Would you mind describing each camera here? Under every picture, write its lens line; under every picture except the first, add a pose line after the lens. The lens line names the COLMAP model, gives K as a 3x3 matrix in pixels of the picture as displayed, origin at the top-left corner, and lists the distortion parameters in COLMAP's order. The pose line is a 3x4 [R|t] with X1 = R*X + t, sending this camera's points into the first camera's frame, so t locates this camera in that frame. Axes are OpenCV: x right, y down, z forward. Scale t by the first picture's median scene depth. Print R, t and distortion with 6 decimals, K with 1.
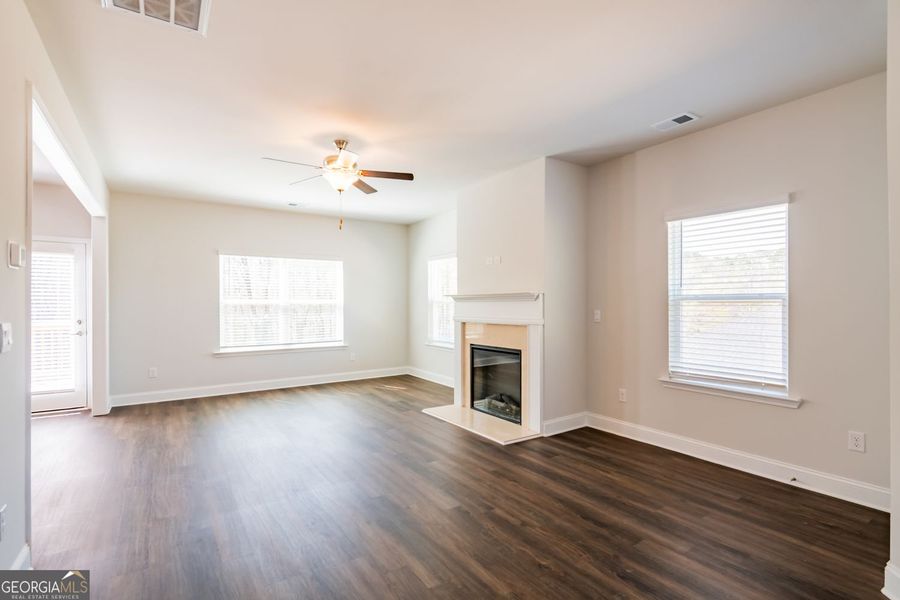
lens RADIAL K [[426.9, 0, 463.4], [0, 426.9, 305.0], [0, 0, 1]] dist [0.001178, -0.000157]
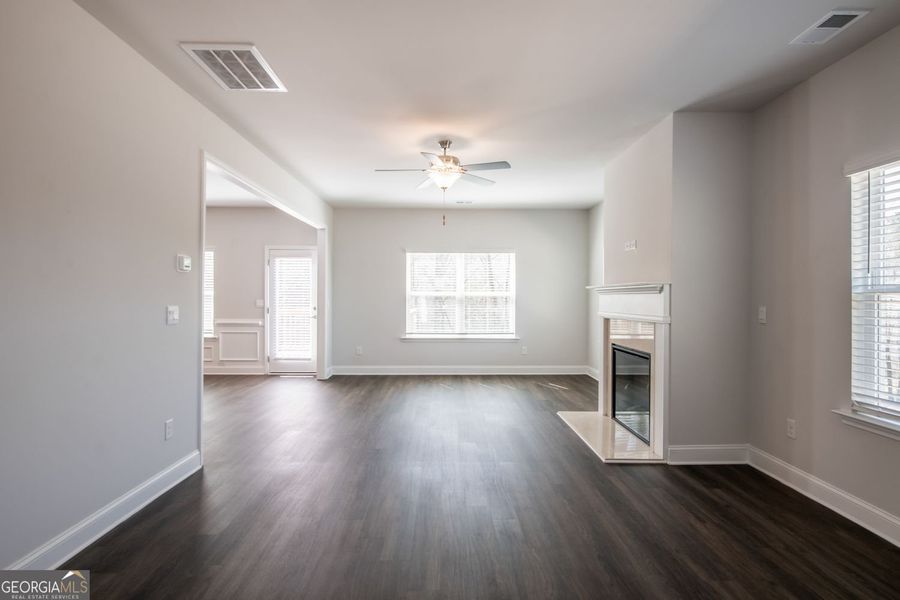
lens RADIAL K [[459.8, 0, 453.3], [0, 459.8, 295.9], [0, 0, 1]] dist [-0.004144, -0.001195]
pose [[0.830269, 0.005537, -0.557335, 0.331976], [-0.007916, 0.999967, -0.001857, -0.000440], [0.557306, 0.005954, 0.830286, 0.064980]]
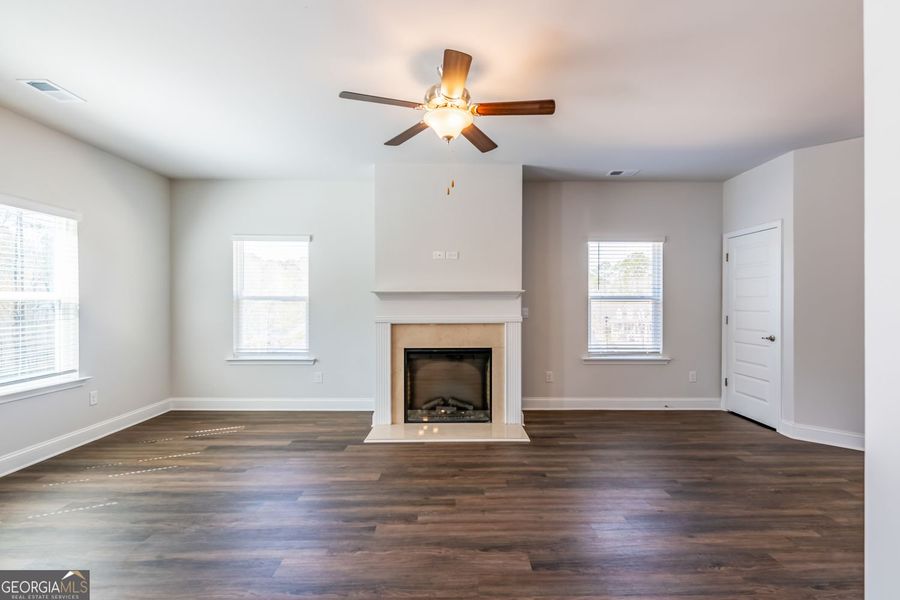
lens RADIAL K [[413.4, 0, 453.6], [0, 413.4, 304.5], [0, 0, 1]] dist [0.008583, -0.000142]
pose [[0.567612, -0.002514, 0.823292, -0.766802], [0.000435, 0.999996, 0.002754, 0.000336], [-0.823296, -0.001206, 0.567611, 0.554595]]
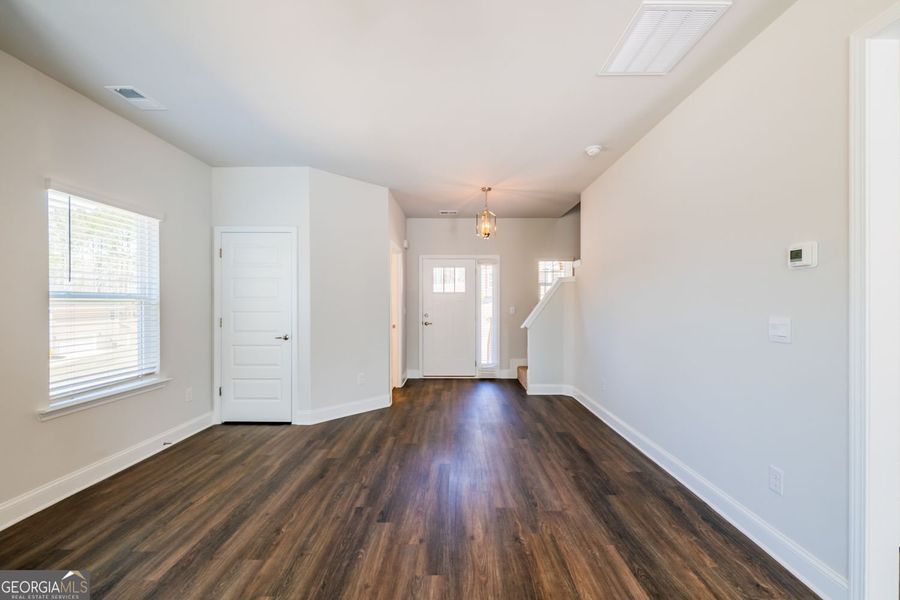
lens RADIAL K [[376.6, 0, 454.9], [0, 376.6, 304.4], [0, 0, 1]] dist [0.000169, -0.000211]
pose [[-0.817358, -0.000587, 0.576130, -0.402701], [0.002173, 0.999989, 0.004101, -0.001092], [-0.576127, 0.004604, -0.817347, 1.026610]]
